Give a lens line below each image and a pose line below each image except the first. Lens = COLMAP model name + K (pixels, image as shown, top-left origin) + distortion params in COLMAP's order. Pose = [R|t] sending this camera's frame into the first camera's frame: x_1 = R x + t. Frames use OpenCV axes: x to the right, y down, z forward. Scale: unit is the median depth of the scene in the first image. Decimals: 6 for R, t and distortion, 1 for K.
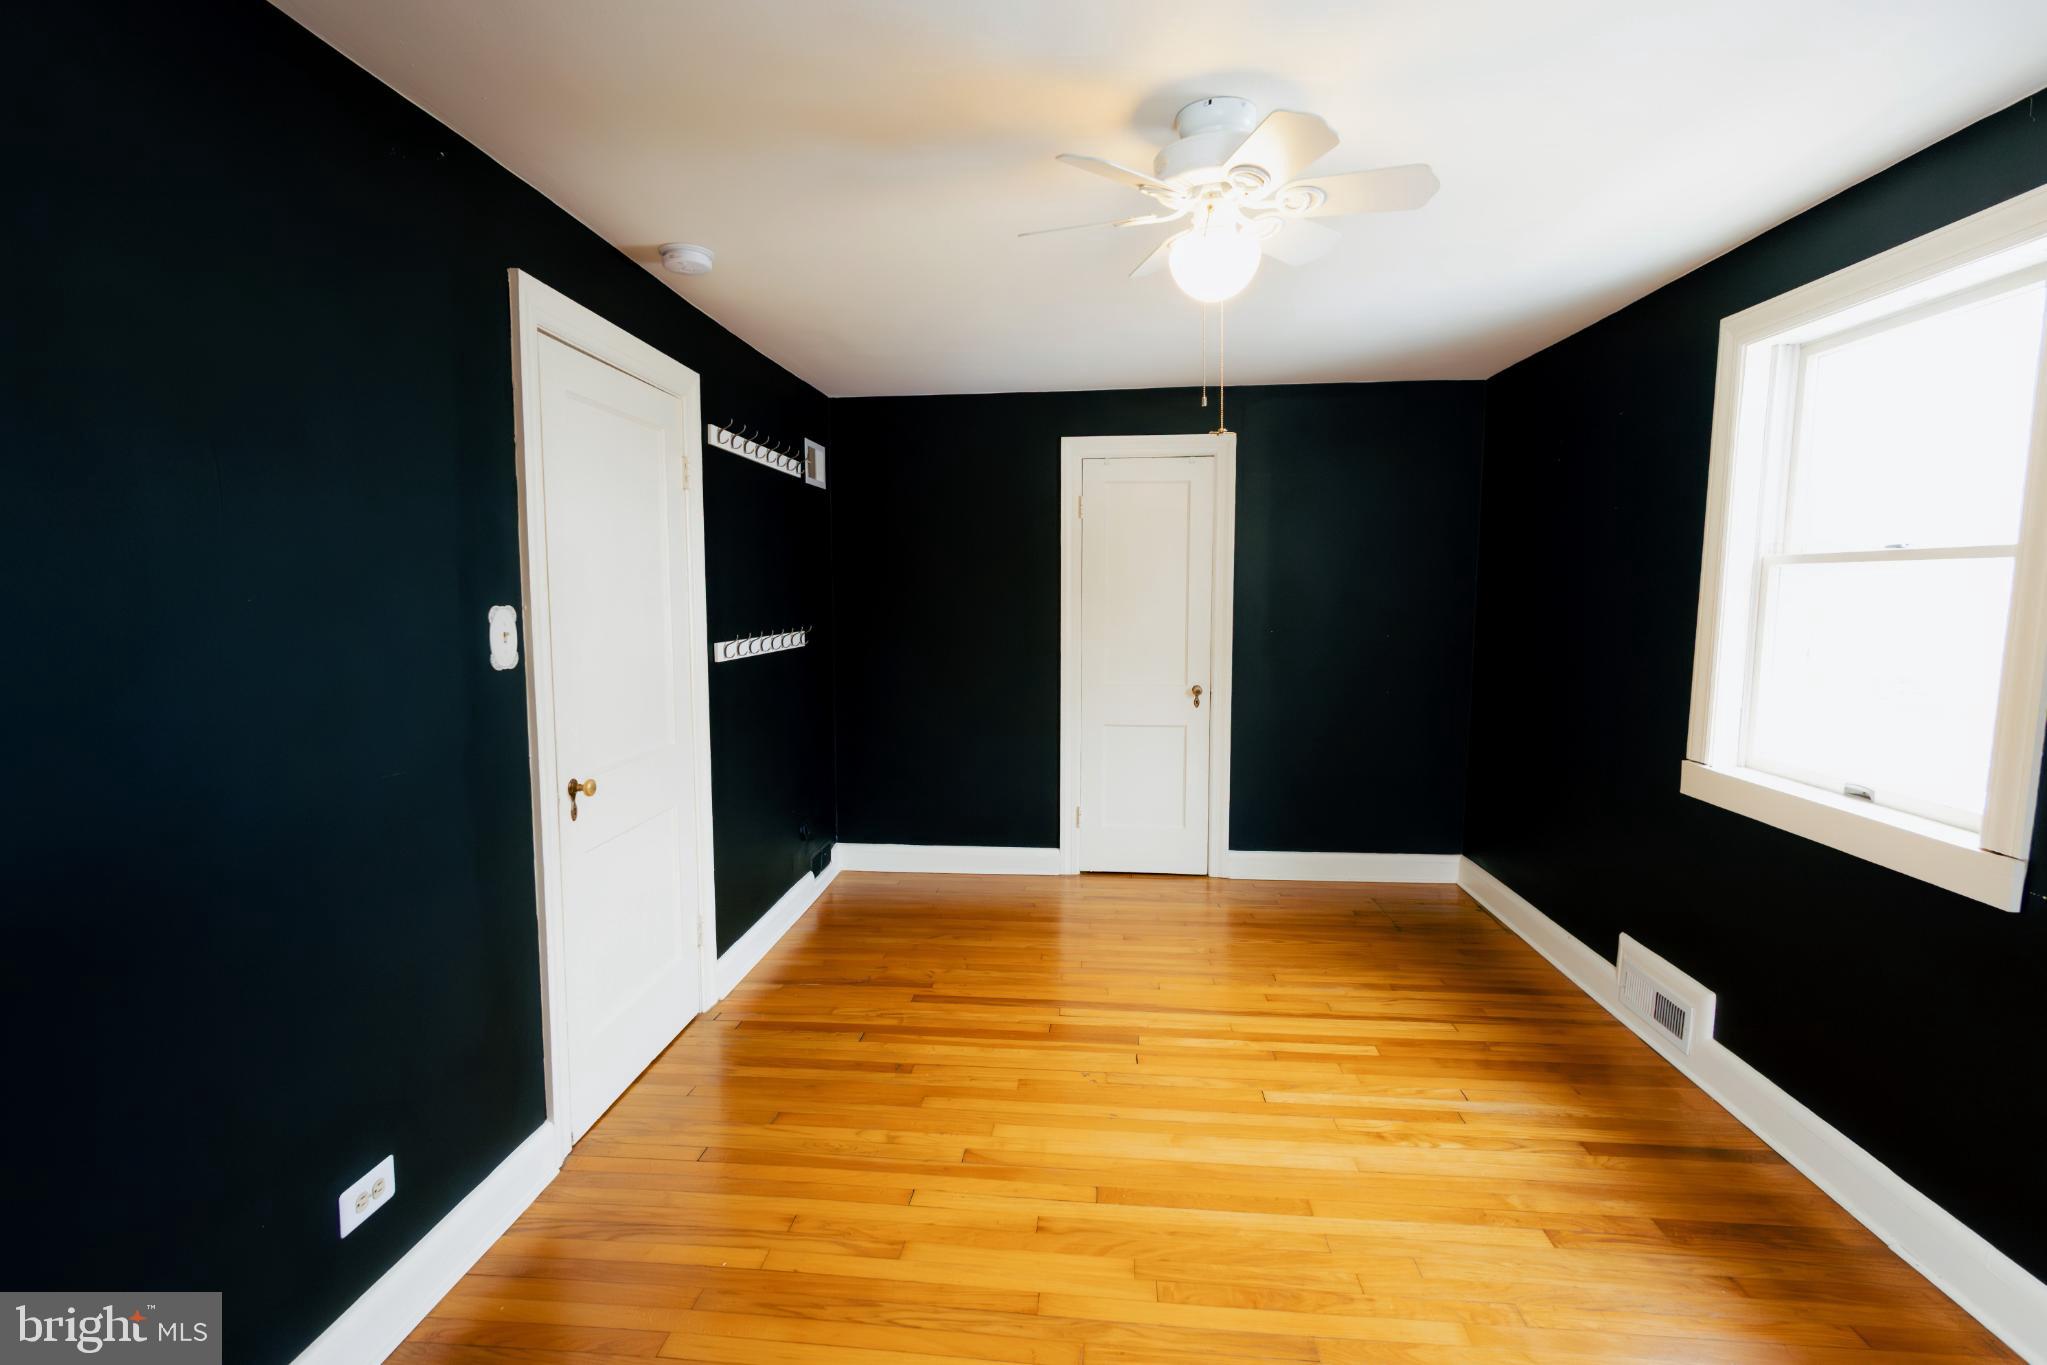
lens RADIAL K [[928.2, 0, 1023.5], [0, 928.2, 682.5], [0, 0, 1]] dist [-0.000472, -0.000006]
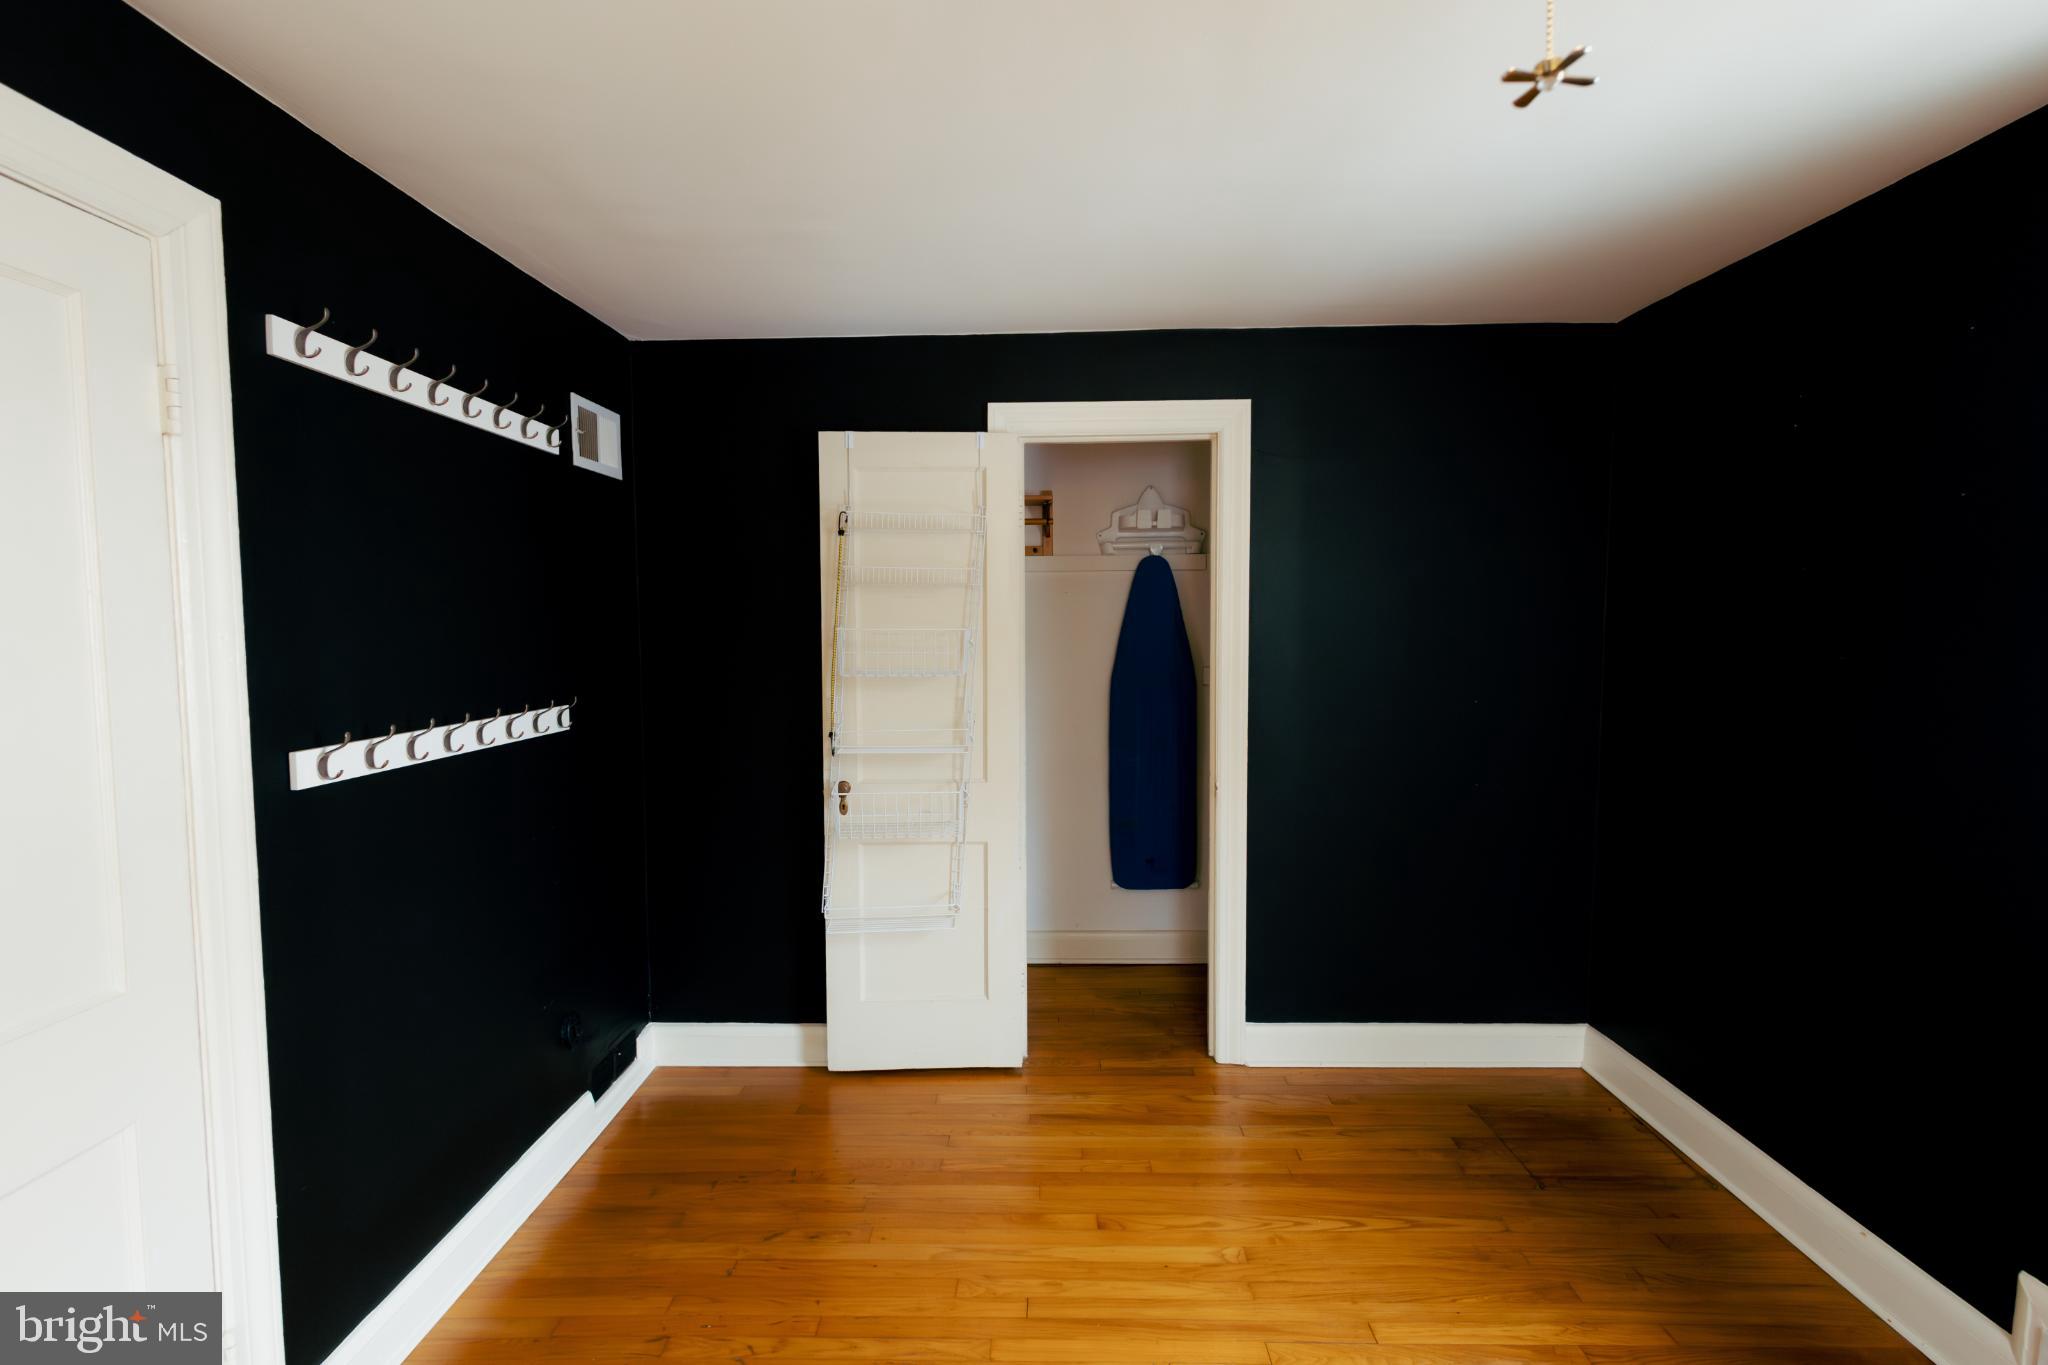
lens RADIAL K [[928.6, 0, 1024.0], [0, 928.6, 682.5], [0, 0, 1]] dist [-0.000472, -0.000006]
pose [[0.997799, -0.006625, 0.065972, 0.024555], [0.009162, 0.999227, -0.038231, -0.048458], [-0.065668, 0.038751, 0.997089, 0.405104]]
